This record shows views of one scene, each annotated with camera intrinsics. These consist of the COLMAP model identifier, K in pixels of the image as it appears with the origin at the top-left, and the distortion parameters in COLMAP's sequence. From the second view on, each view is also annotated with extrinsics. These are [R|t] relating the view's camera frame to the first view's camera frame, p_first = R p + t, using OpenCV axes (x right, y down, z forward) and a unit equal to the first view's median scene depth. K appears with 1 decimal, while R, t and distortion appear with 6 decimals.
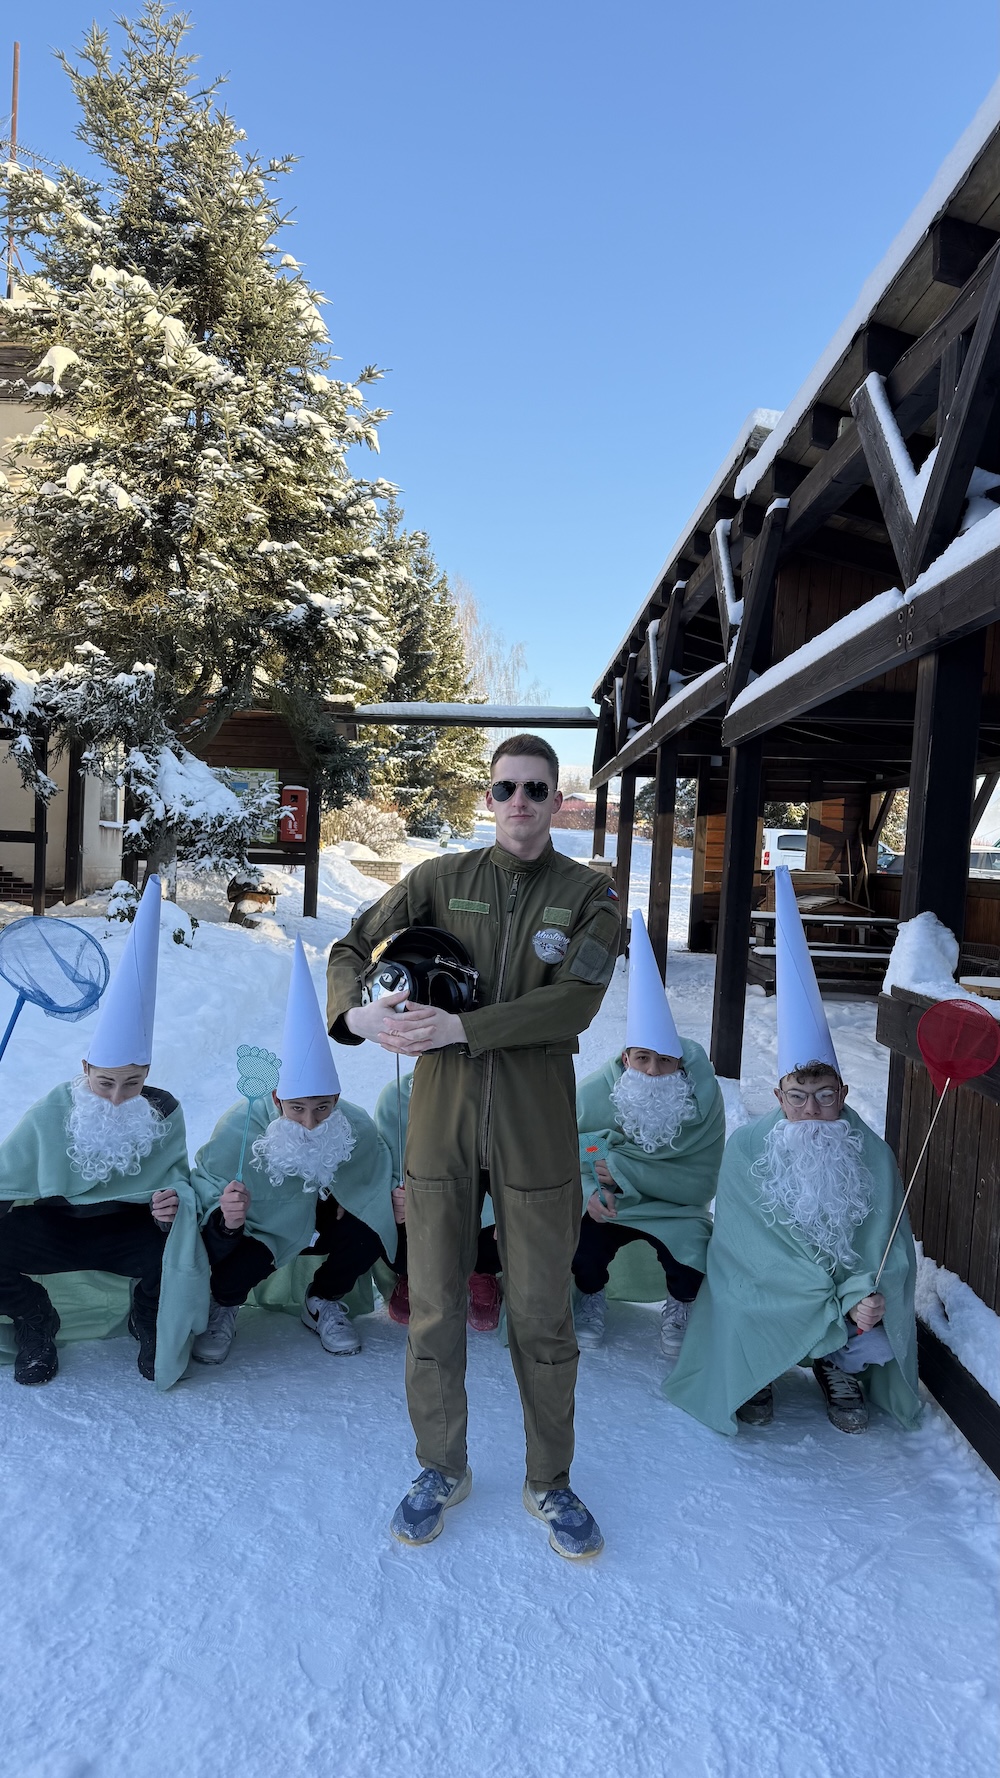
lens RADIAL K [[1313.5, 0, 500.0], [0, 1313.5, 889.0], [0, 0, 1]] dist [0.043554, -0.000052]
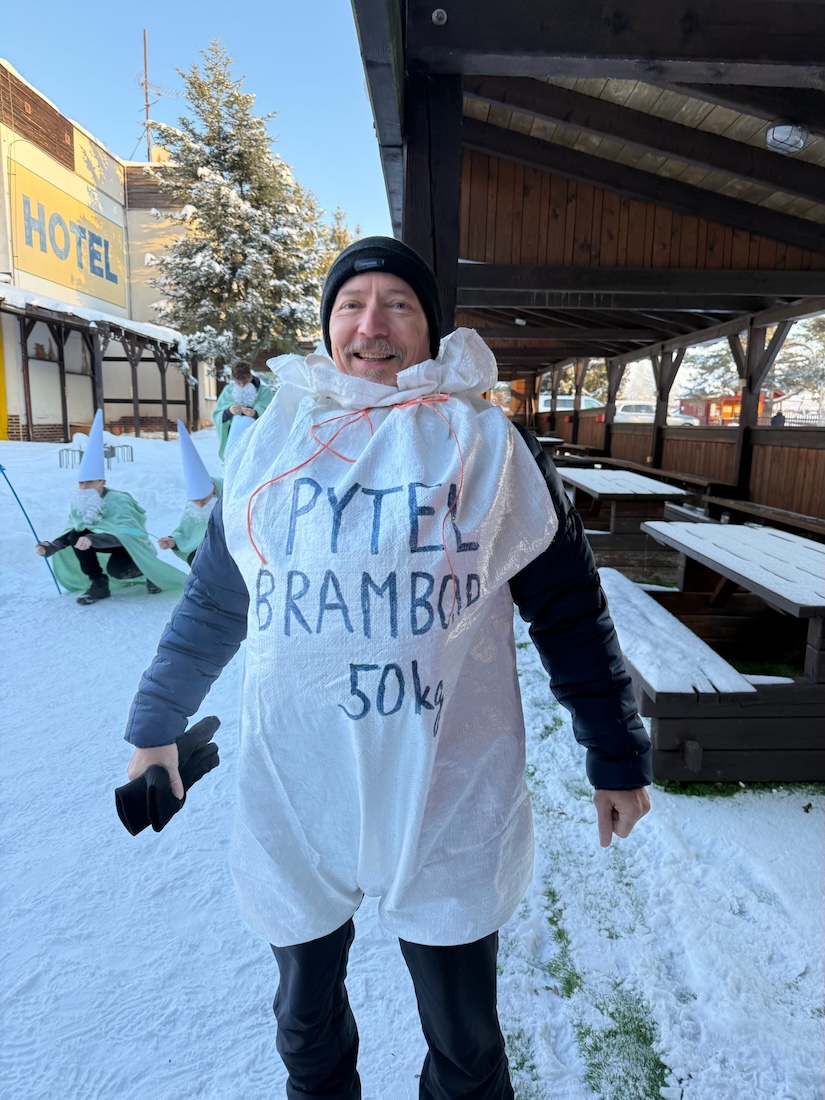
lens RADIAL K [[775.2, 0, 412.5], [0, 775.2, 550.0], [0, 0, 1]] dist [-0.000742, 0.004031]
pose [[0.999782, -0.020380, -0.004514, 0.085405], [0.020816, 0.989459, 0.143309, 0.039237], [0.001546, -0.143372, 0.989668, -0.535772]]
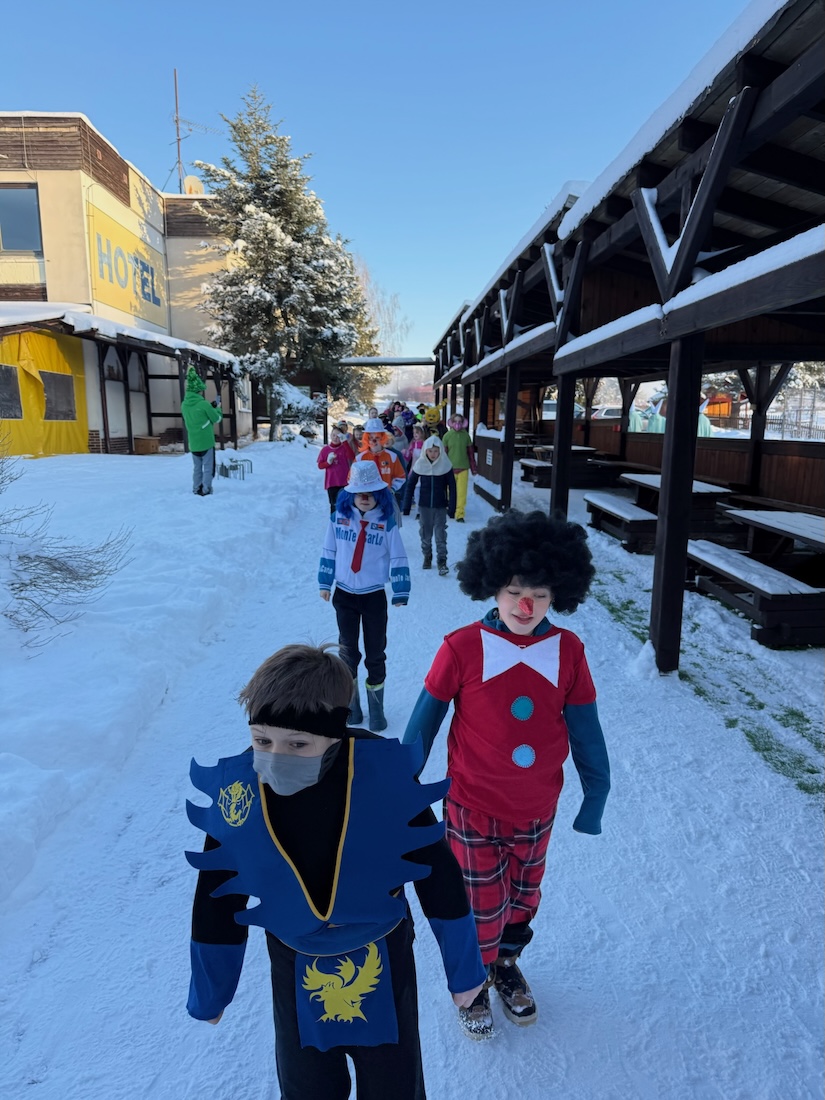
lens RADIAL K [[753.1, 0, 425.1], [0, 753.1, 556.8], [0, 0, 1]] dist [0.020321, -0.004210]
pose [[0.998303, -0.040884, 0.041466, -0.028102], [0.033987, 0.987296, 0.155215, 0.023166], [-0.047286, -0.153542, 0.987010, -0.689820]]
